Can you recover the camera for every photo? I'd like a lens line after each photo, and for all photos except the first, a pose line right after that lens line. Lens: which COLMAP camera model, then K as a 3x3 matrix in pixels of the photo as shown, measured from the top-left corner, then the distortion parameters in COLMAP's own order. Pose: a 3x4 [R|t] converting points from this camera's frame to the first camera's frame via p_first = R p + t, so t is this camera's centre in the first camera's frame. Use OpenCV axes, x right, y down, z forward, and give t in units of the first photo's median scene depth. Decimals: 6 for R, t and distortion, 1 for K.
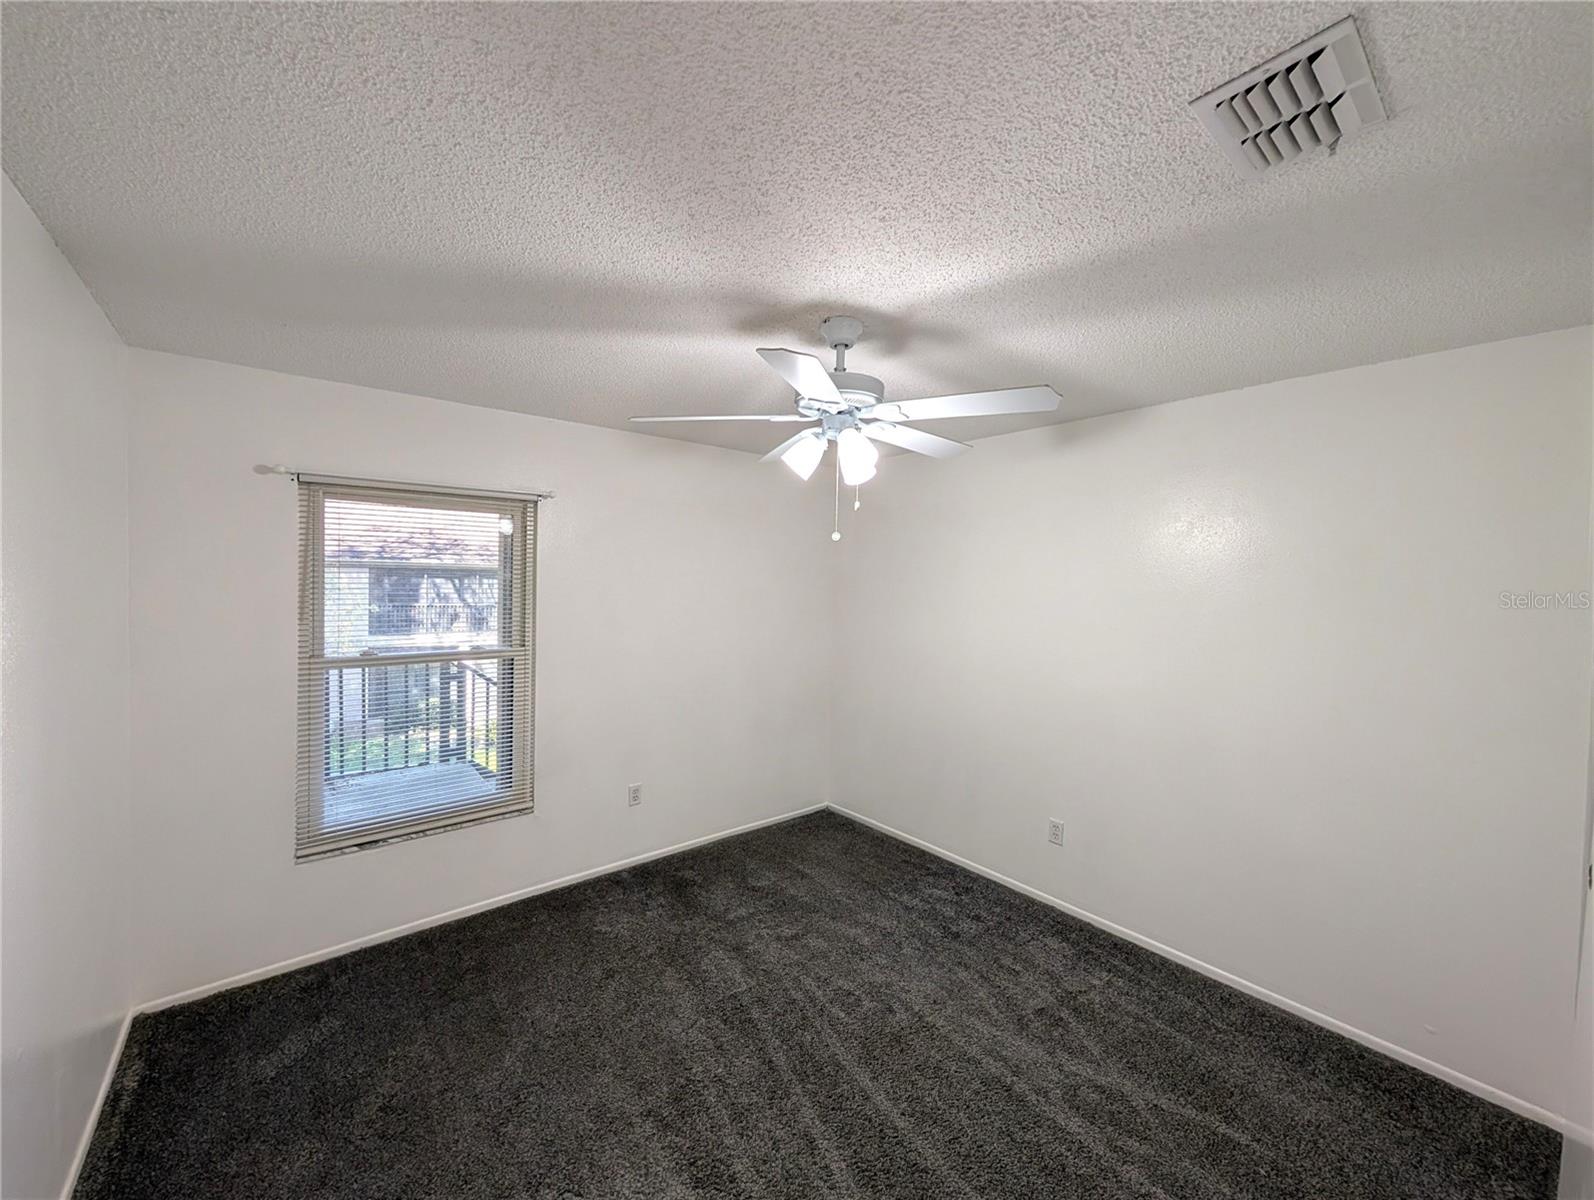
lens RADIAL K [[611.9, 0, 799.0], [0, 611.9, 591.3], [0, 0, 1]] dist [0.000436, 0.000051]
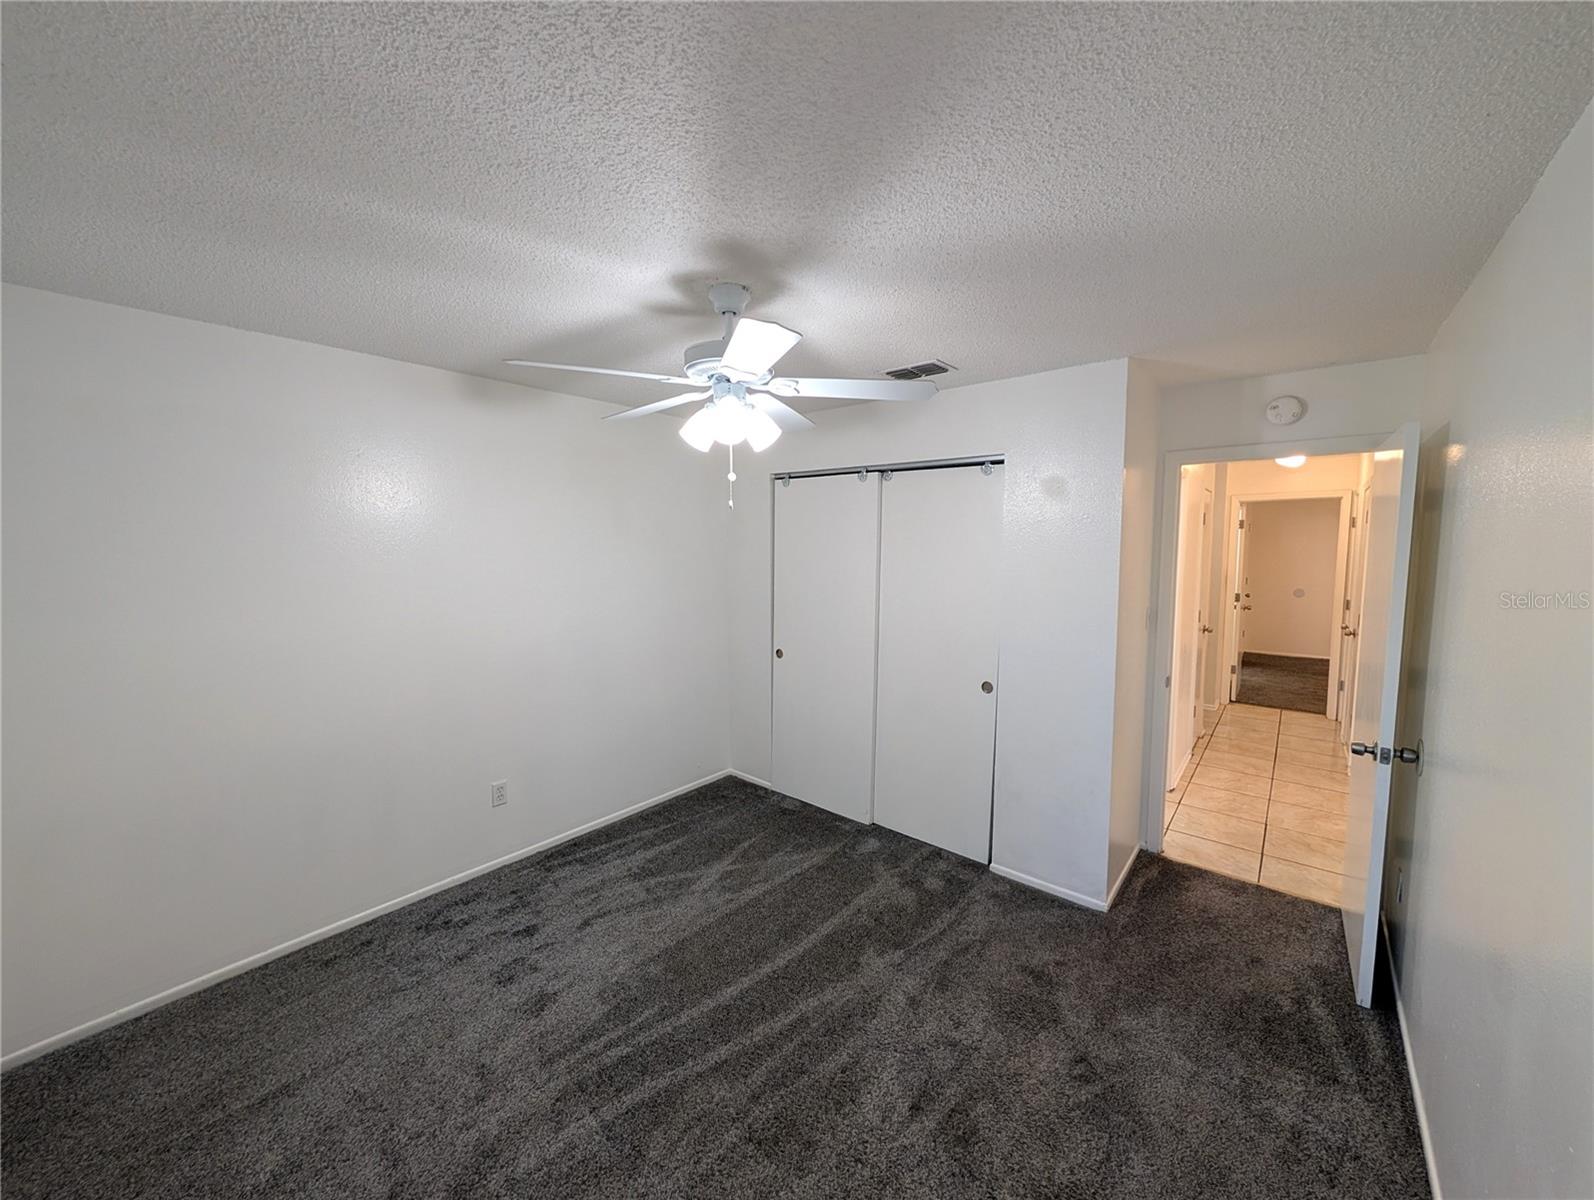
lens RADIAL K [[611.9, 0, 793.7], [0, 611.9, 598.9], [0, 0, 1]] dist [0.000436, 0.000051]
pose [[-0.187134, -0.111109, 0.976031, -0.975969], [0.013683, 0.993192, 0.115686, -0.056525], [-0.982239, 0.035004, -0.184339, 1.105092]]
